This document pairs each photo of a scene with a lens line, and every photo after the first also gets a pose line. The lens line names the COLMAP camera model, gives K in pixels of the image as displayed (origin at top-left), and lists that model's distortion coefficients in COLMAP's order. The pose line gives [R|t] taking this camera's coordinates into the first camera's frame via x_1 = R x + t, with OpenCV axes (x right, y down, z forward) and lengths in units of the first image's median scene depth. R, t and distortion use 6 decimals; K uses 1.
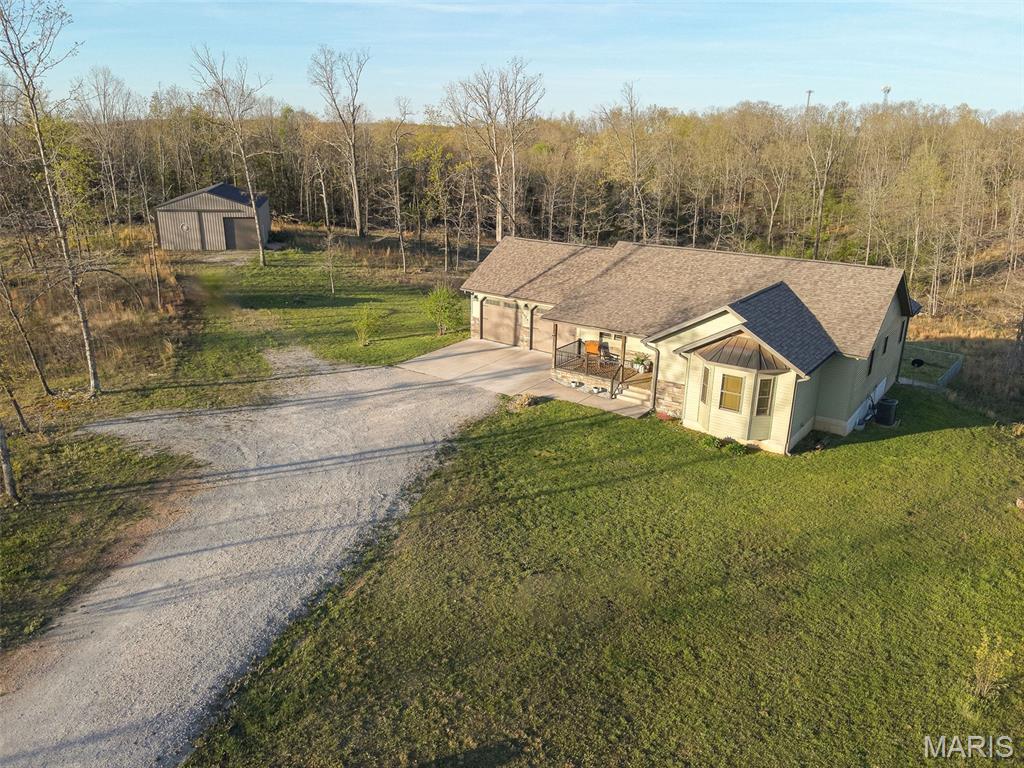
lens RADIAL K [[731.5, 0, 514.0], [0, 731.5, 389.2], [0, 0, 1]] dist [0.119740, -0.225890]
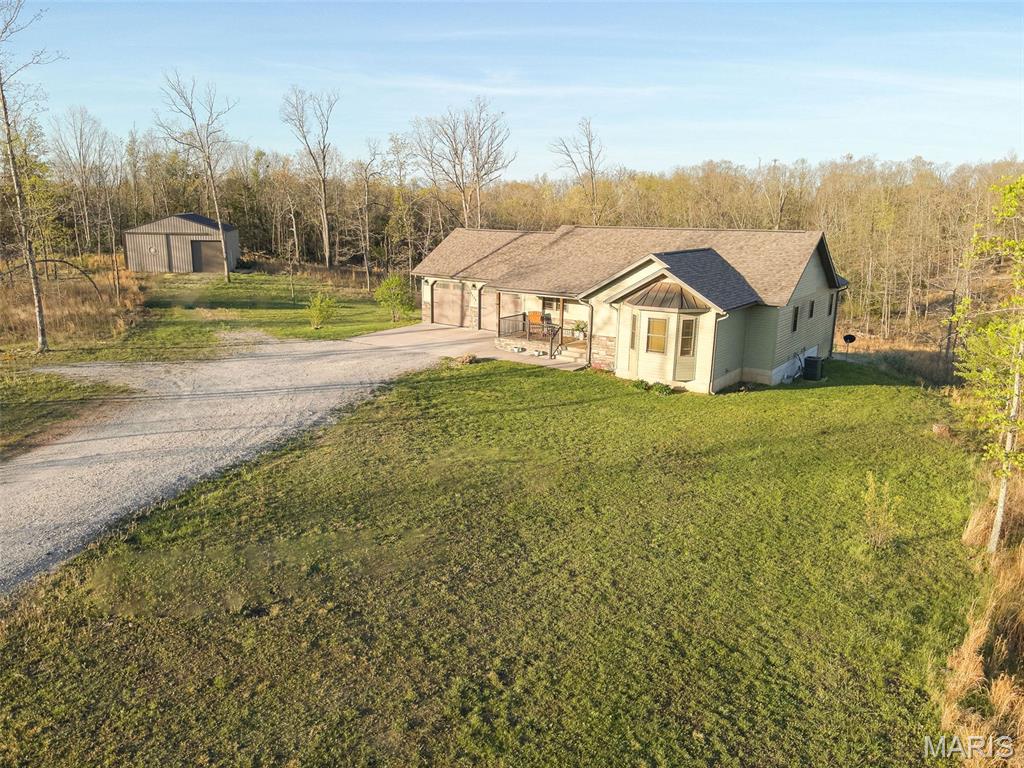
lens RADIAL K [[731.5, 0, 514.0], [0, 731.5, 389.2], [0, 0, 1]] dist [0.119740, -0.225890]
pose [[0.999636, -0.007110, 0.026032, 0.057439], [0.009347, 0.996179, -0.086830, 0.153967], [-0.025315, 0.087042, 0.995883, -0.024128]]
